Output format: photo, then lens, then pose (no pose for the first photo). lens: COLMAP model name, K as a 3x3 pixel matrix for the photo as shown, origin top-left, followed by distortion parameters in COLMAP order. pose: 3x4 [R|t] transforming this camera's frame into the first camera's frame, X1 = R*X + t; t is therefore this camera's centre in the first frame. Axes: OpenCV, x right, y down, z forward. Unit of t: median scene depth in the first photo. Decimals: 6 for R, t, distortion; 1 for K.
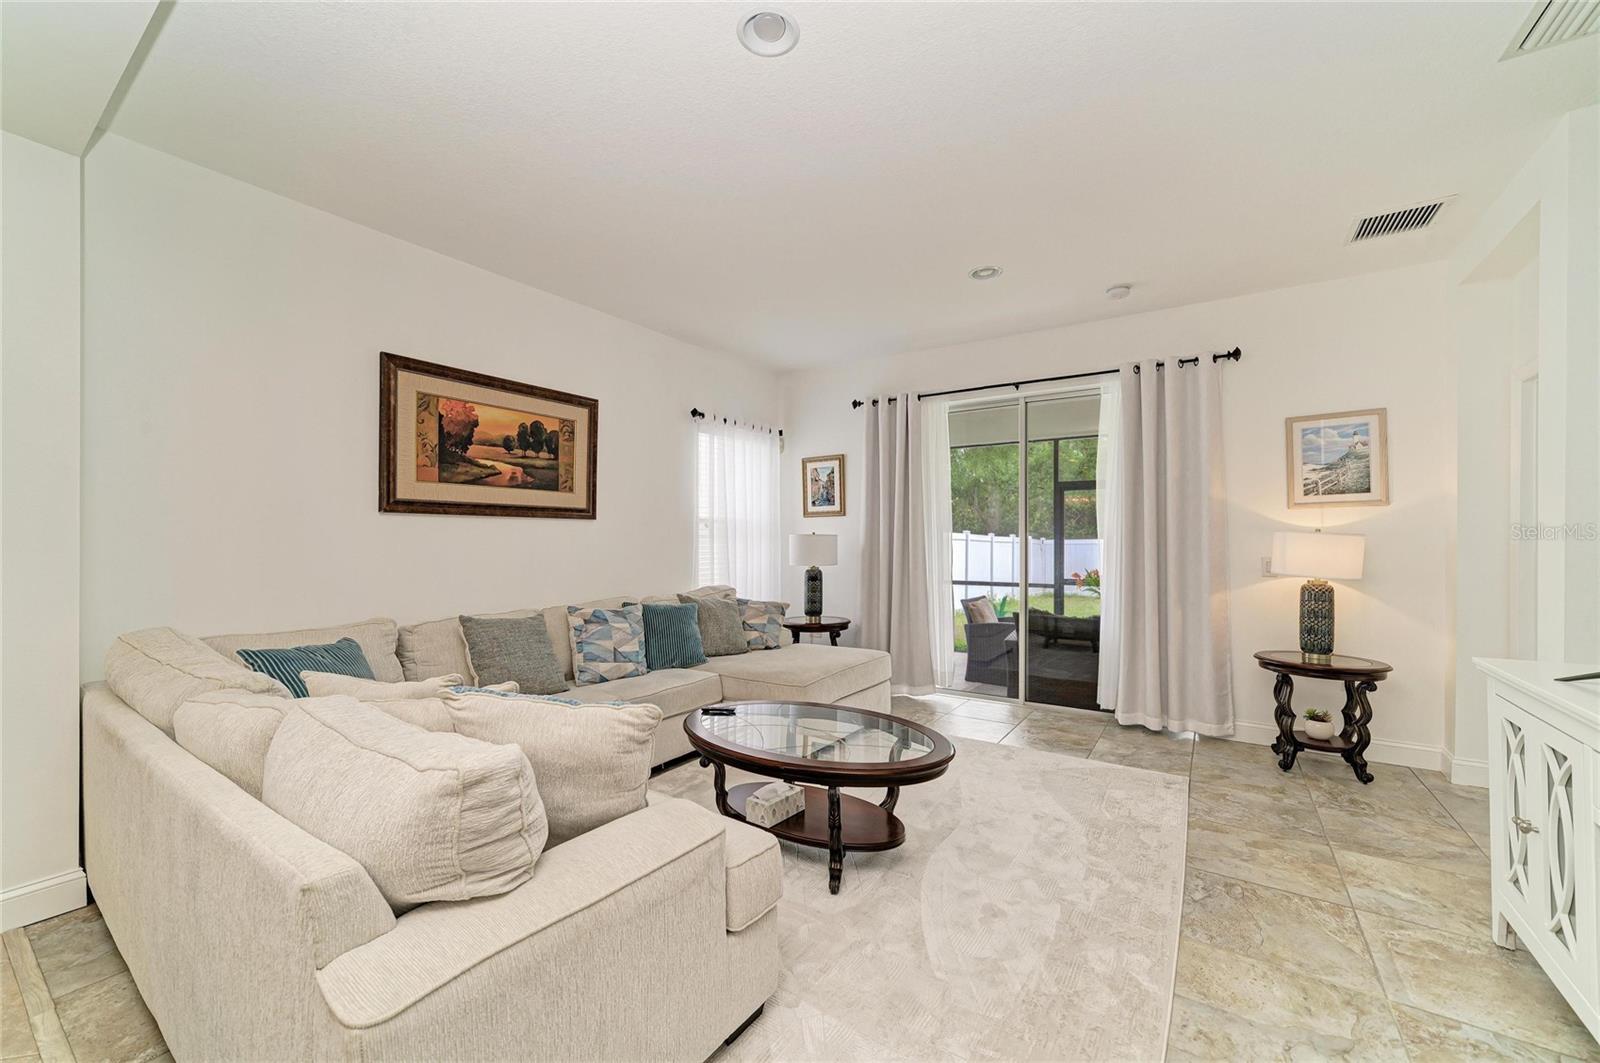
lens RADIAL K [[627.0, 0, 807.6], [0, 627.0, 536.1], [0, 0, 1]] dist [-0.004647, 0.001557]
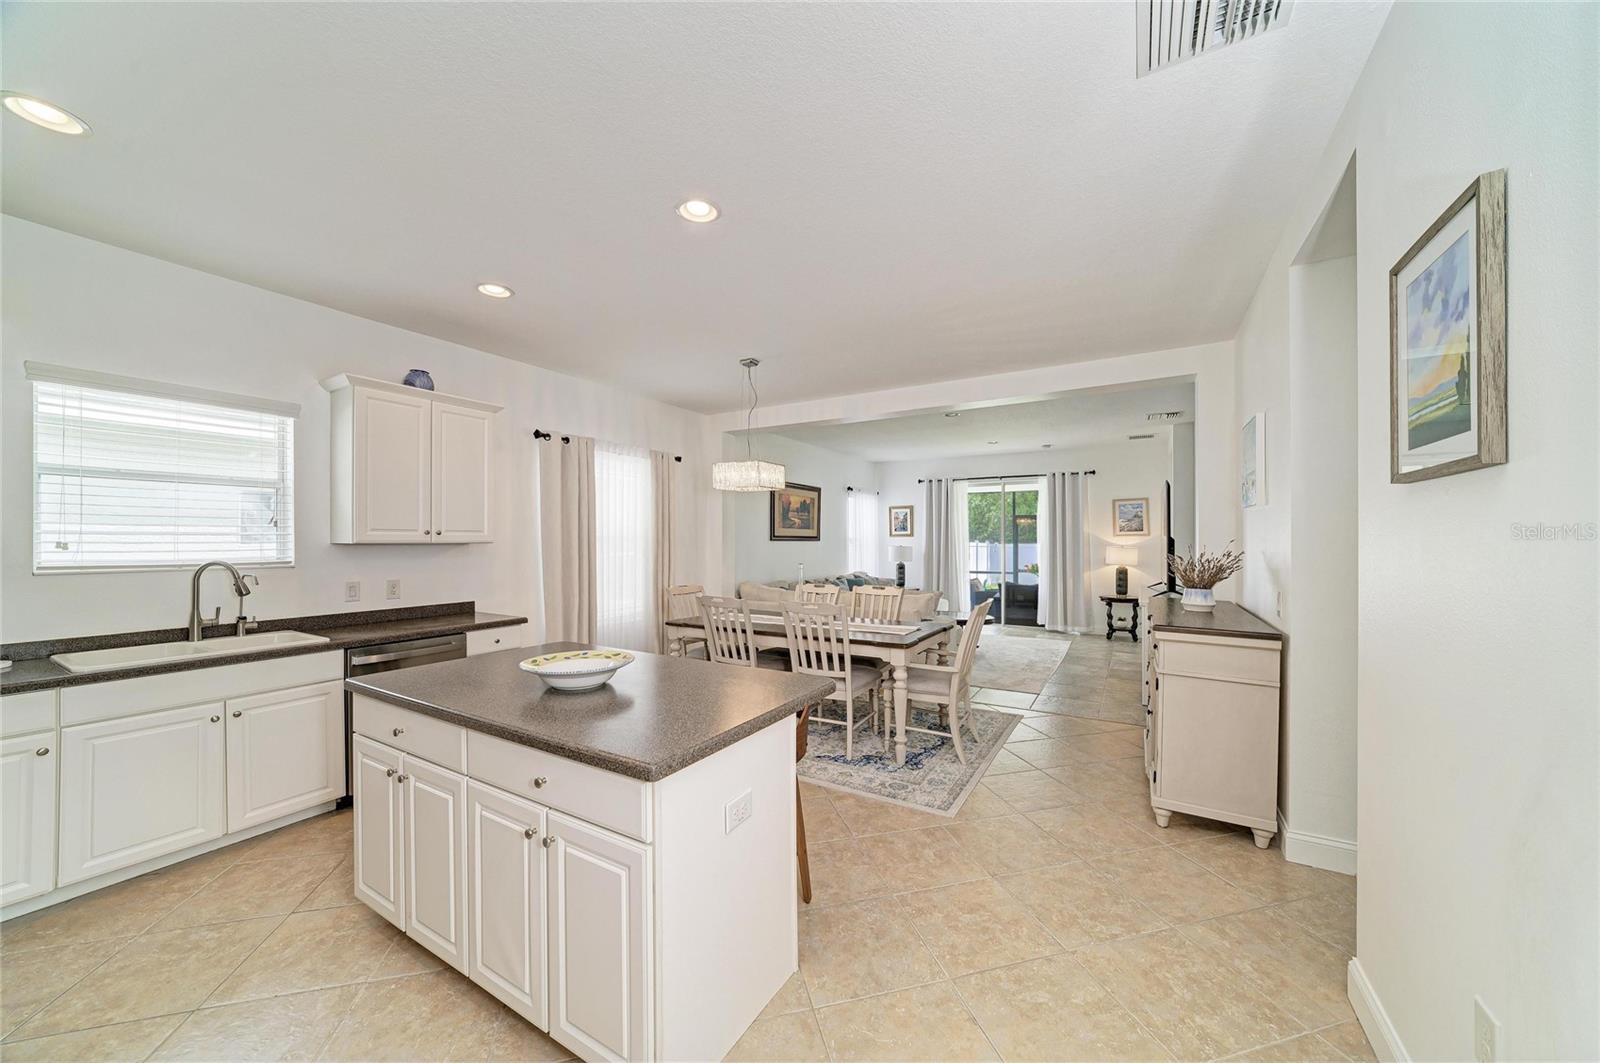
lens RADIAL K [[559.7, 0, 813.3], [0, 559.7, 536.9], [0, 0, 1]] dist [-0.016938, 0.003834]
pose [[0.998332, -0.001299, 0.057721, -0.489356], [0.001453, 0.999996, -0.002619, -0.036607], [-0.057717, 0.002699, 0.998329, -1.025610]]
